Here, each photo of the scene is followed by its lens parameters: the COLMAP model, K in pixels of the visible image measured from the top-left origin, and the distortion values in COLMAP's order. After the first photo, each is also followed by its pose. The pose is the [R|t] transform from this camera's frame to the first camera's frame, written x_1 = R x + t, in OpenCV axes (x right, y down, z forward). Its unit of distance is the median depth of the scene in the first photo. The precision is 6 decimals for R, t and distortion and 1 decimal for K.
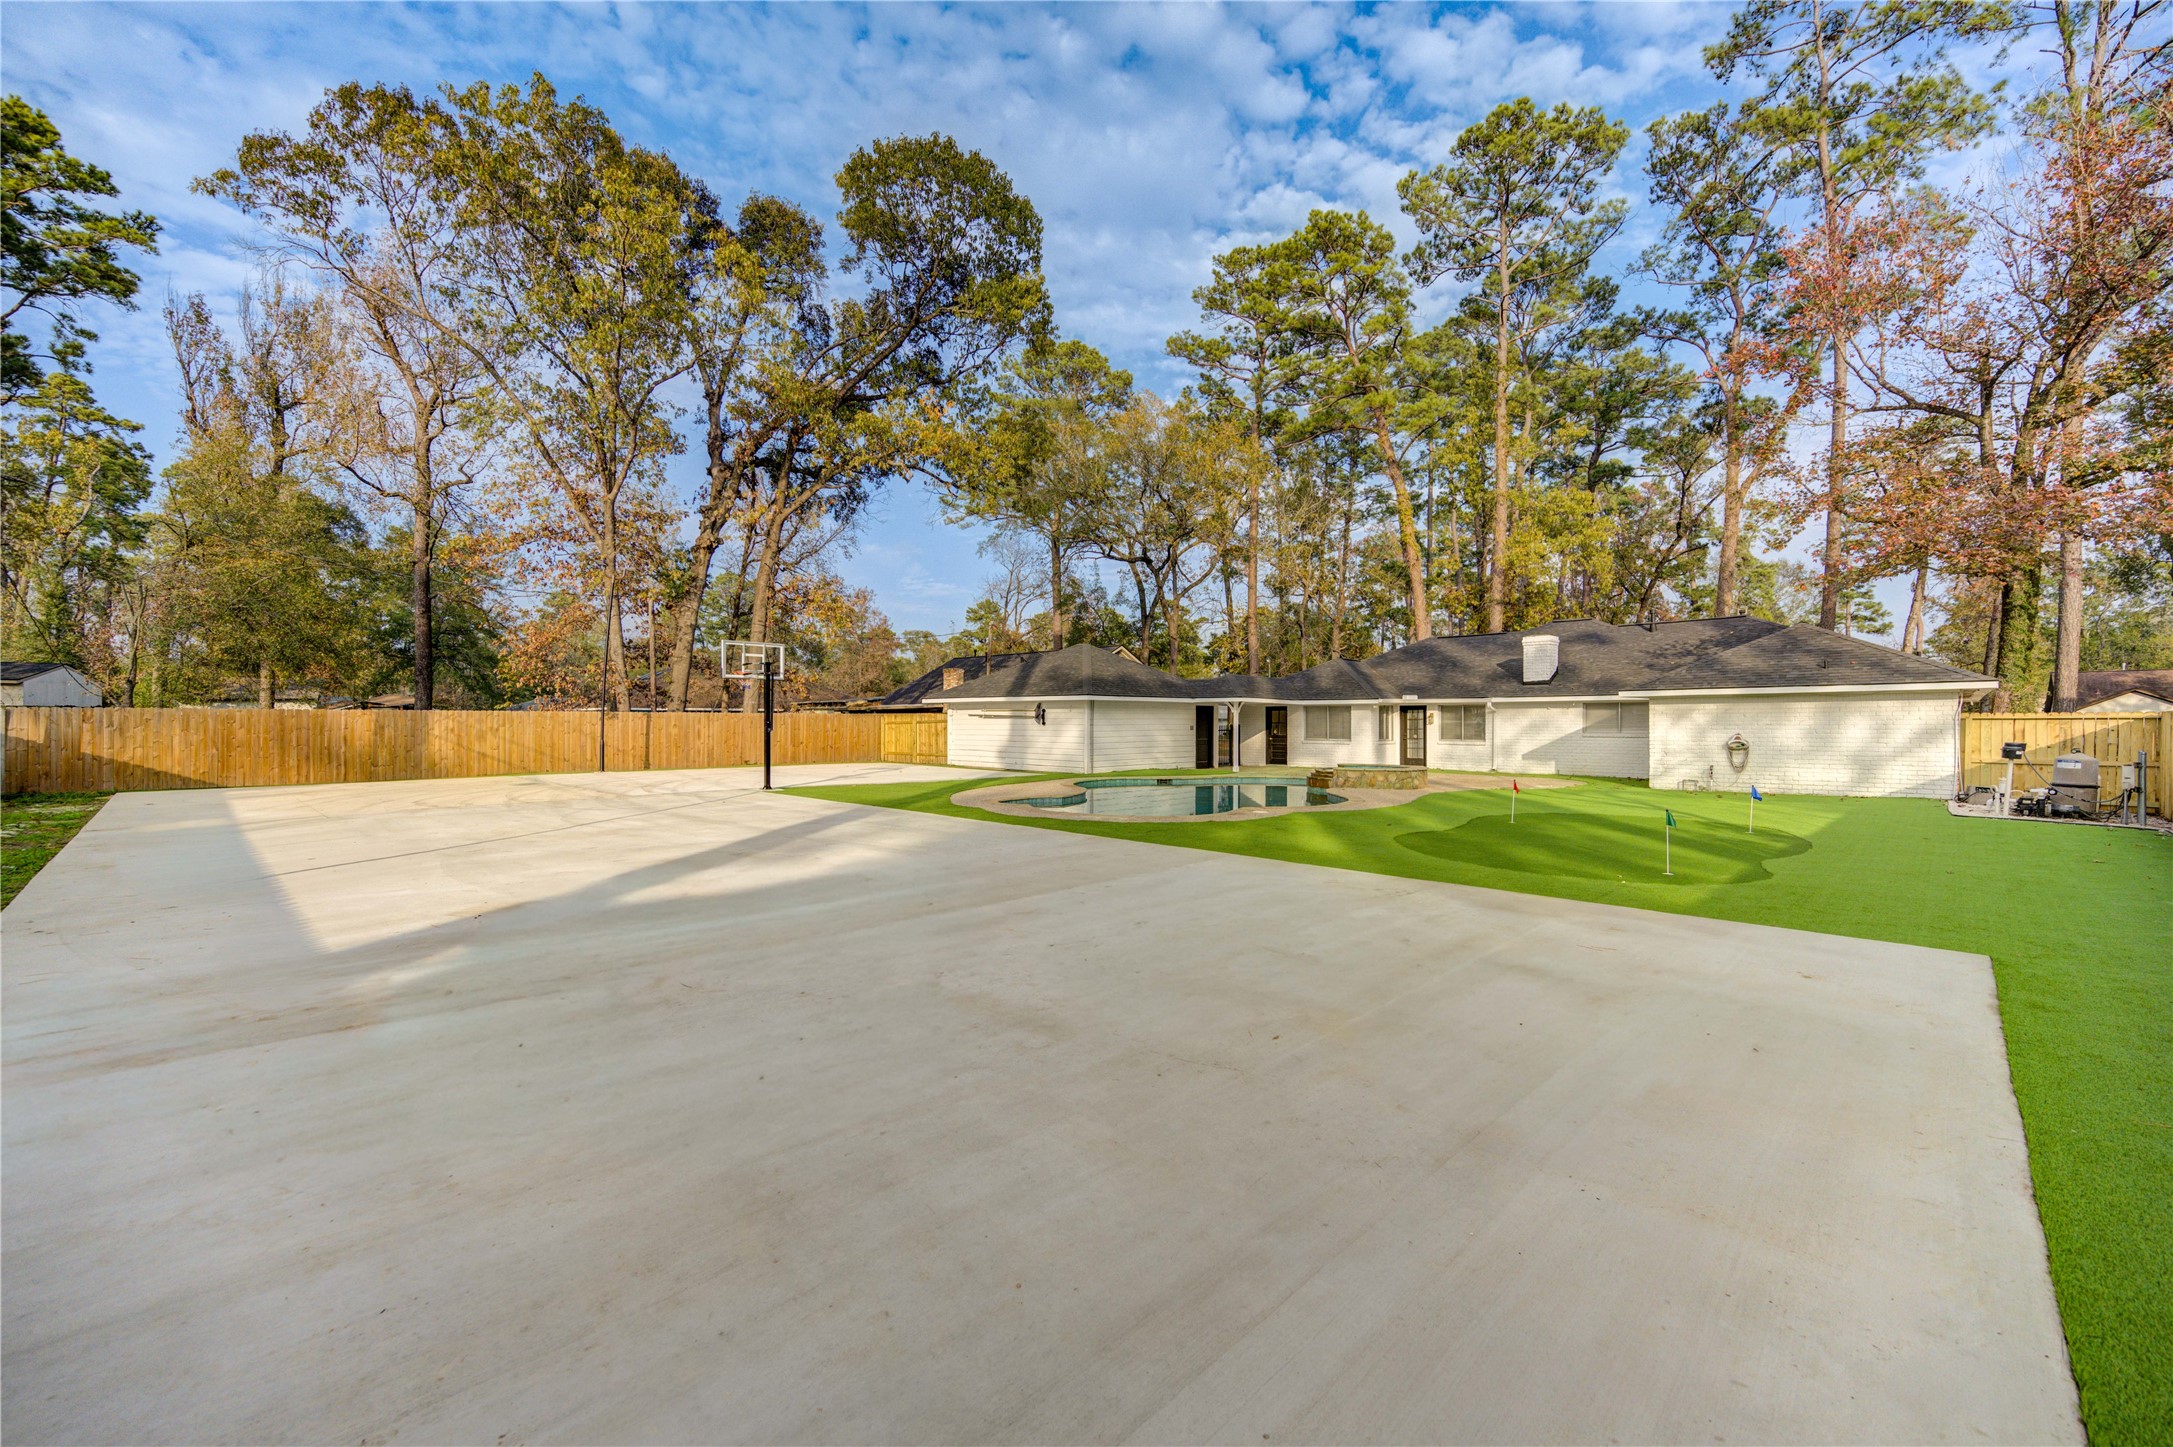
lens RADIAL K [[849.3, 0, 1106.6], [0, 849.3, 744.0], [0, 0, 1]] dist [0.003786, 0.000228]
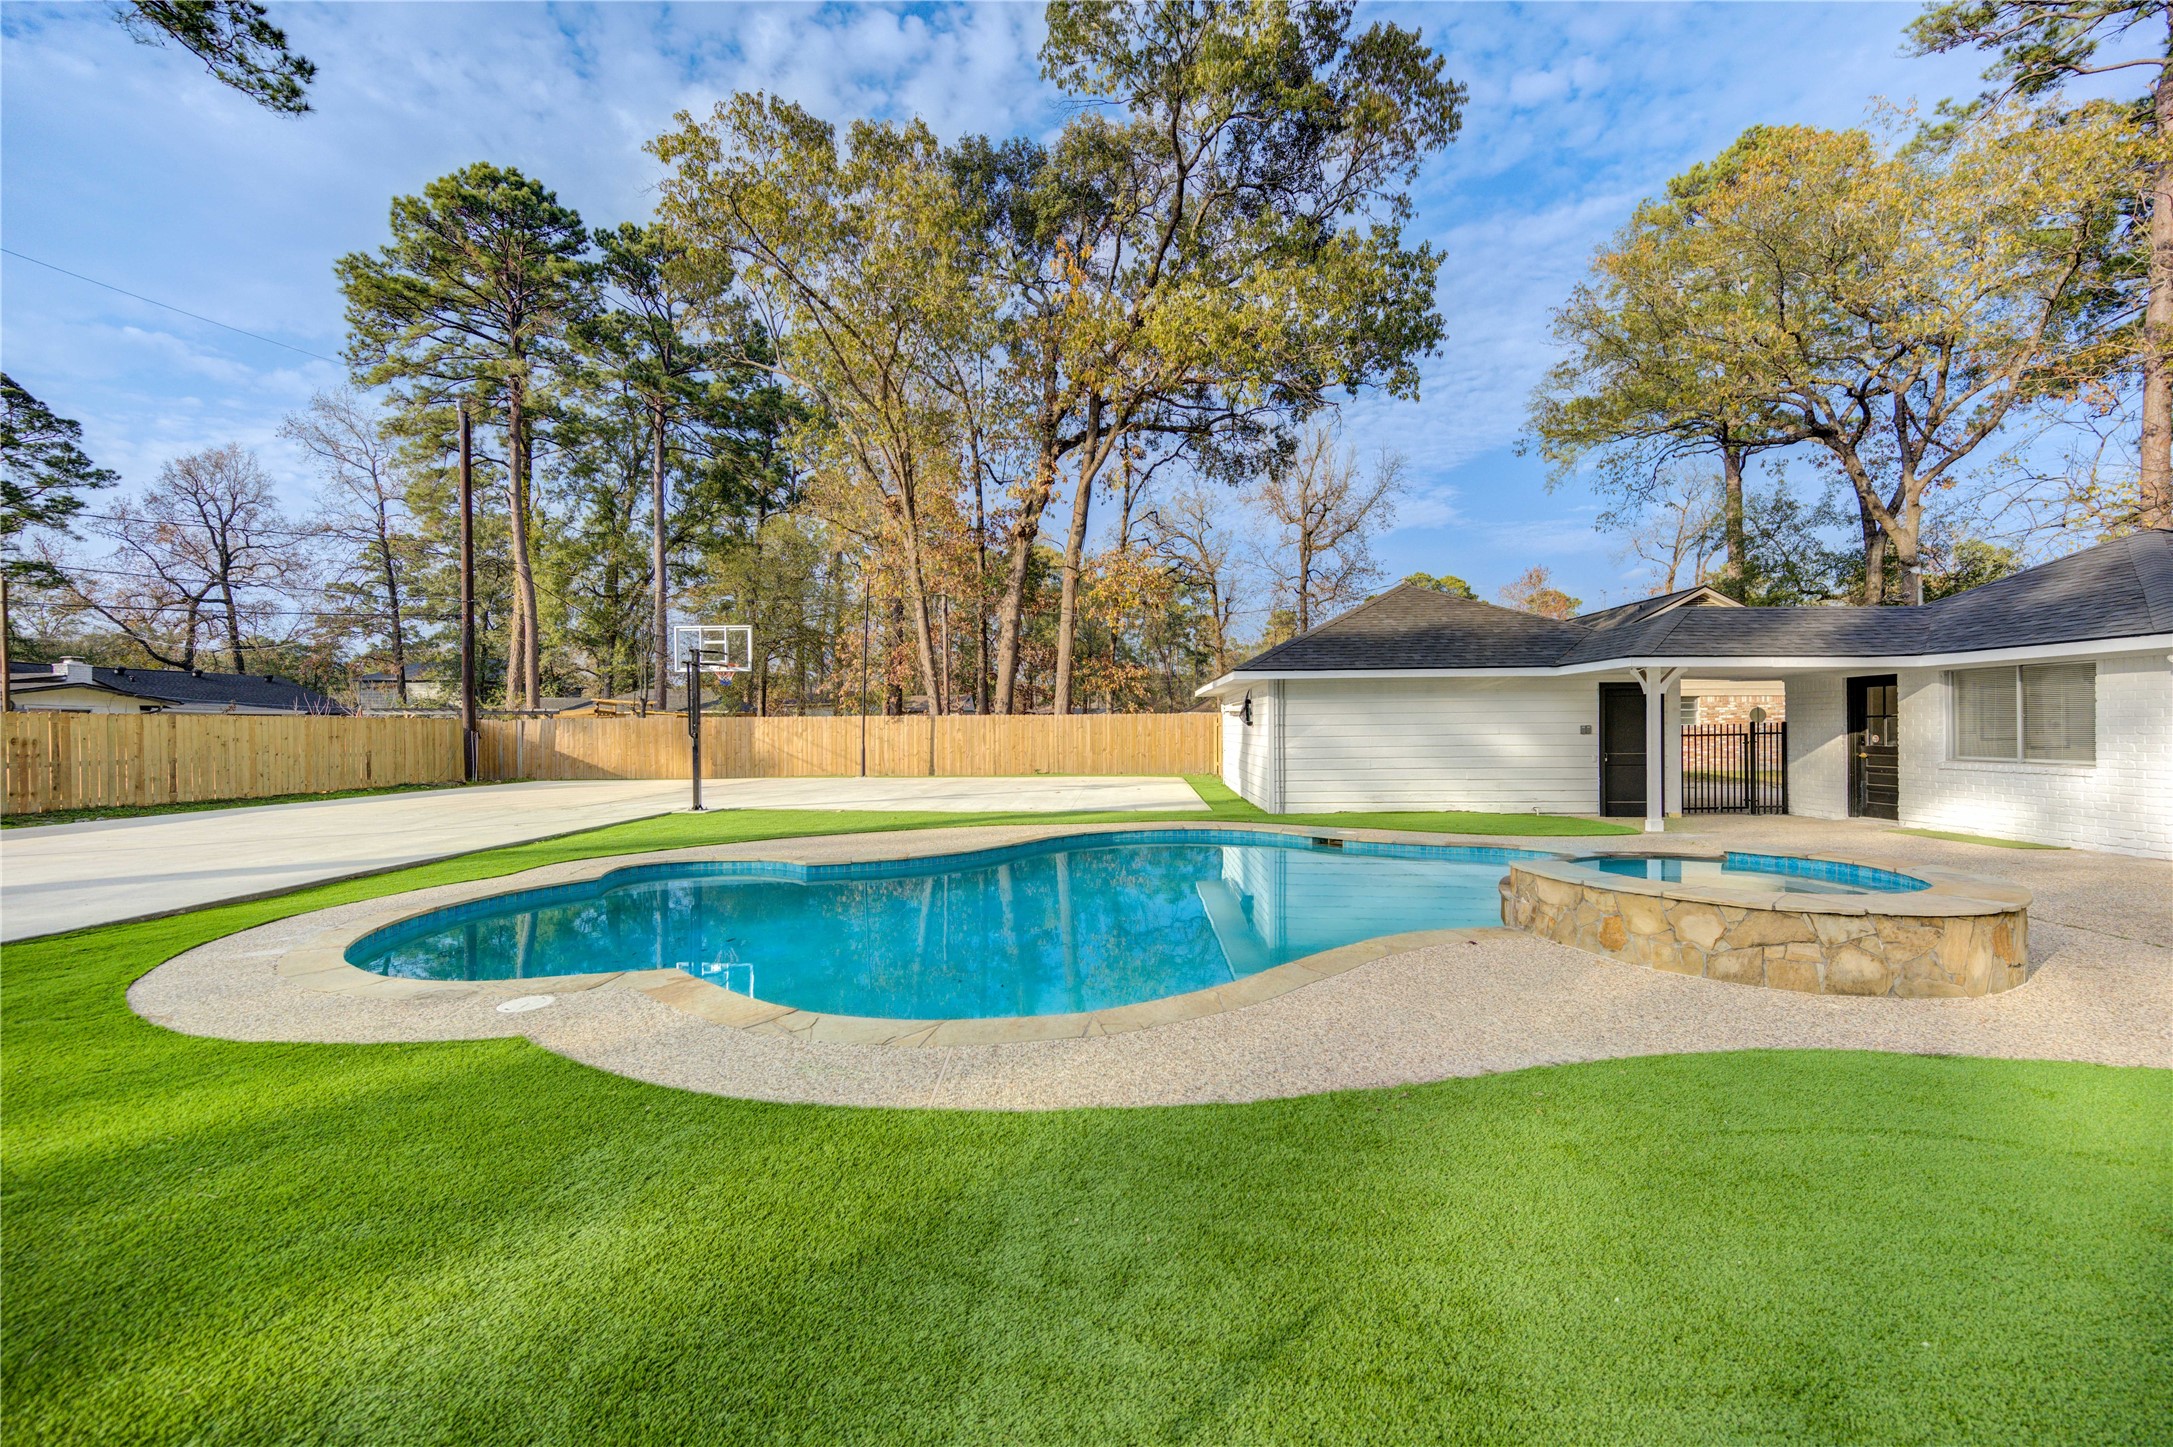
lens RADIAL K [[849.3, 0, 1106.4], [0, 849.3, 729.9], [0, 0, 1]] dist [0.003786, 0.000228]
pose [[0.663211, -0.003654, -0.748423, 0.278875], [-0.010062, 0.999854, -0.013798, -0.009099], [0.748365, 0.016681, 0.663078, 0.481434]]
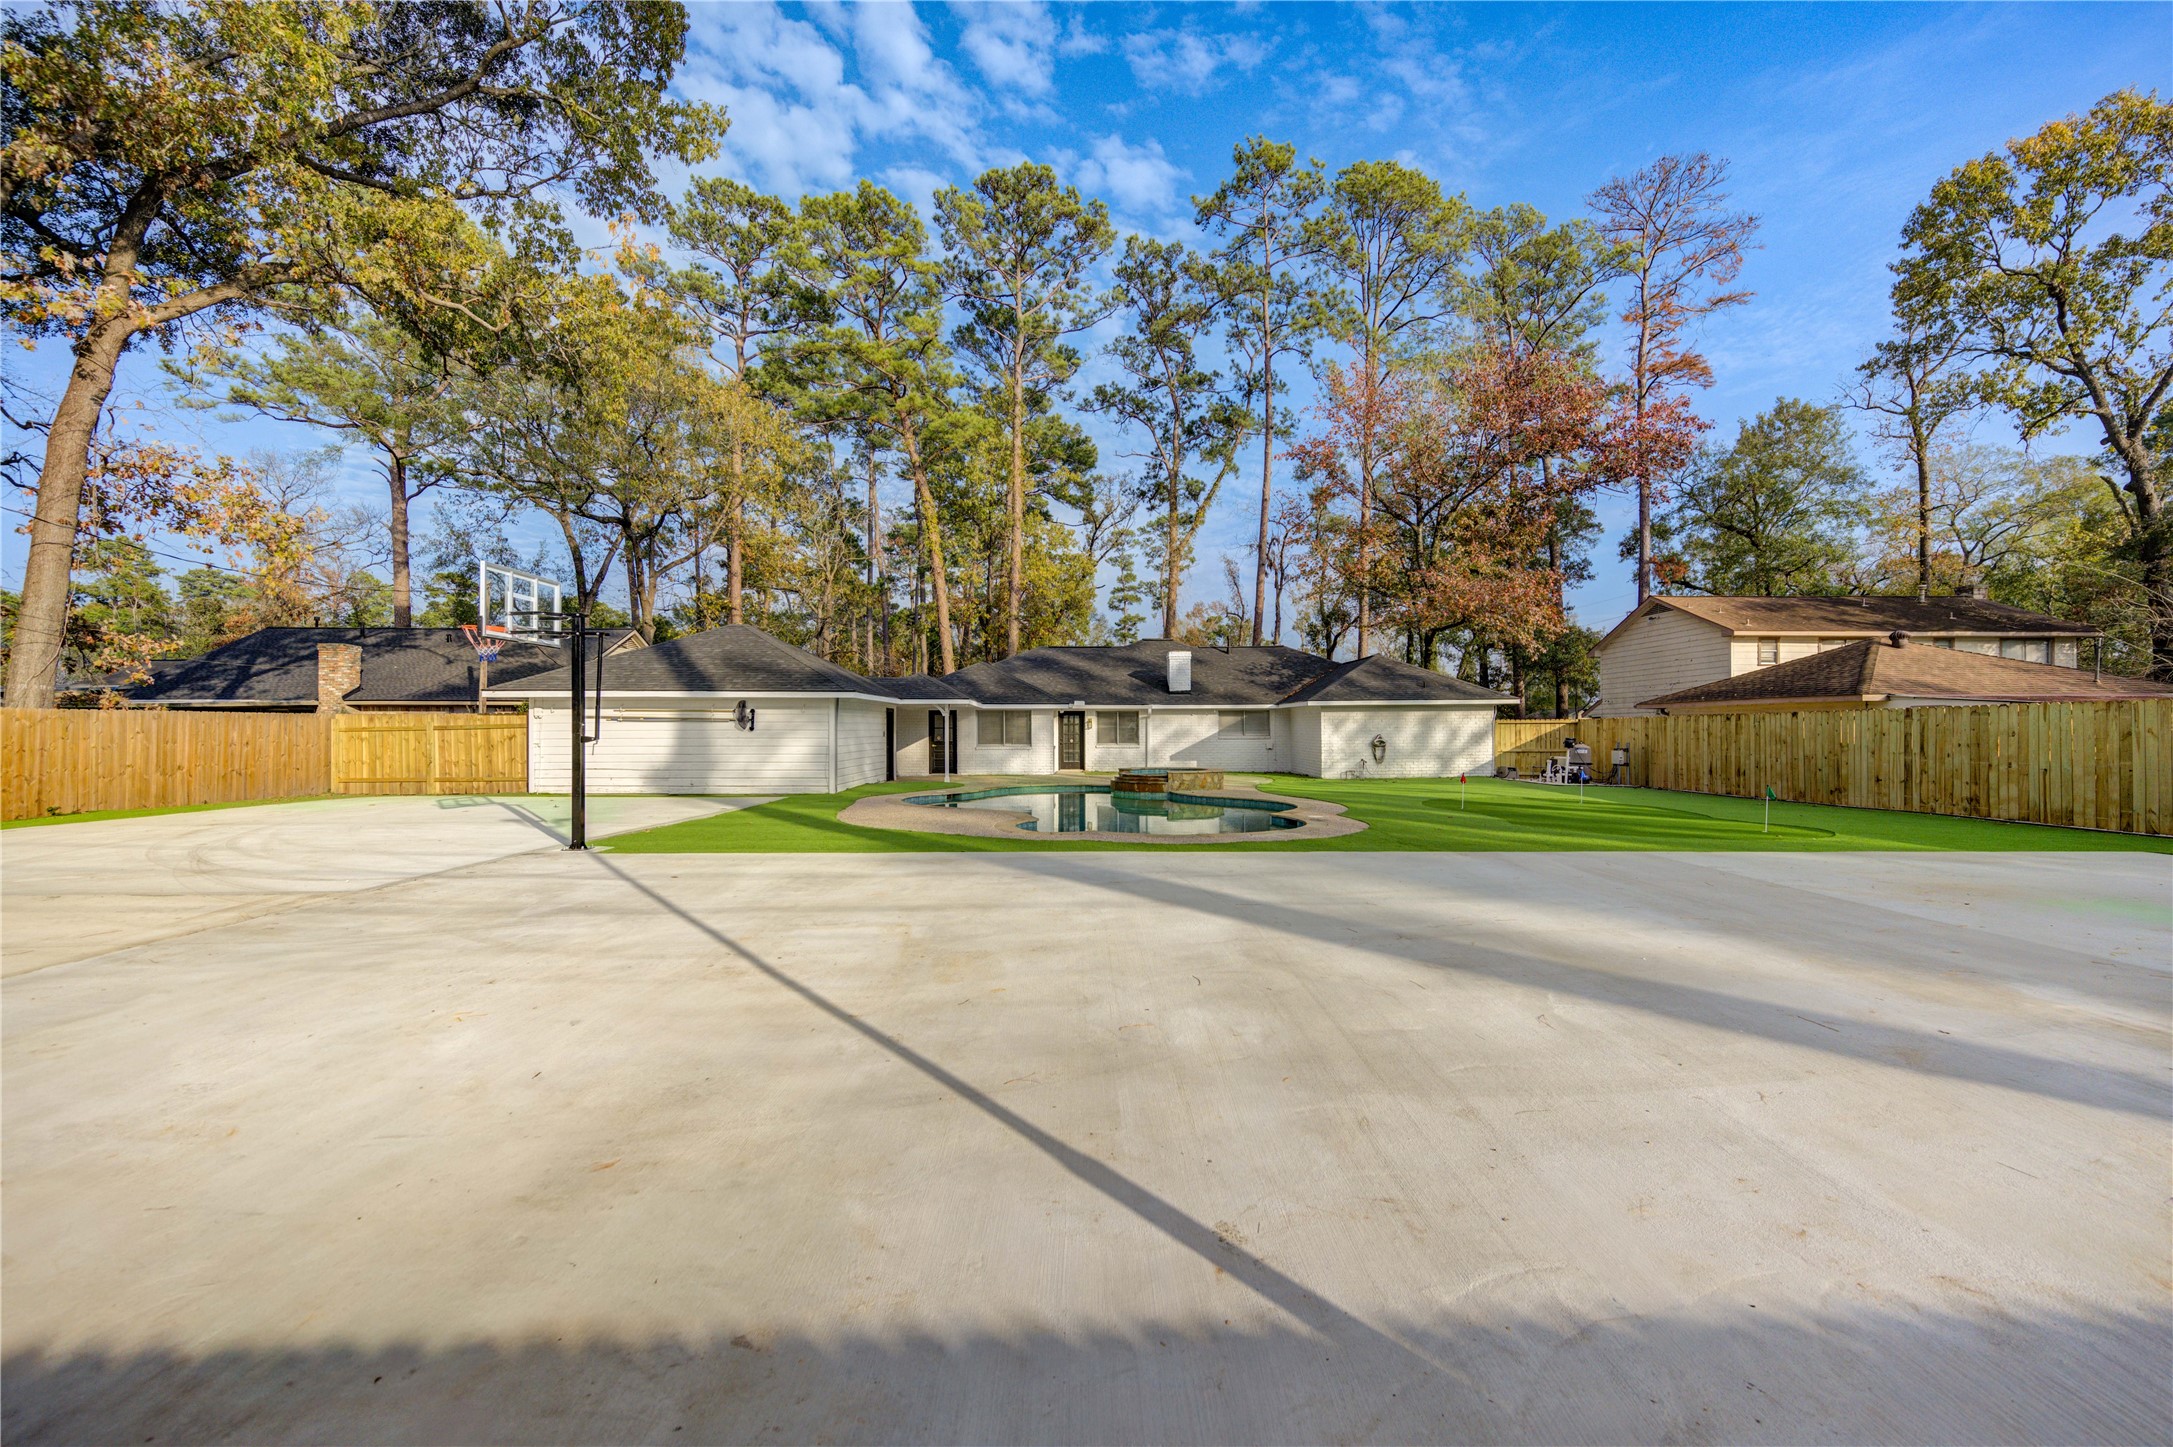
lens RADIAL K [[849.3, 0, 1098.7], [0, 849.3, 740.3], [0, 0, 1]] dist [0.003786, 0.000228]
pose [[0.717027, -0.011219, 0.696955, -0.339798], [0.020733, 0.999771, -0.005236, -0.003652], [-0.696737, 0.018204, 0.717096, 0.241193]]
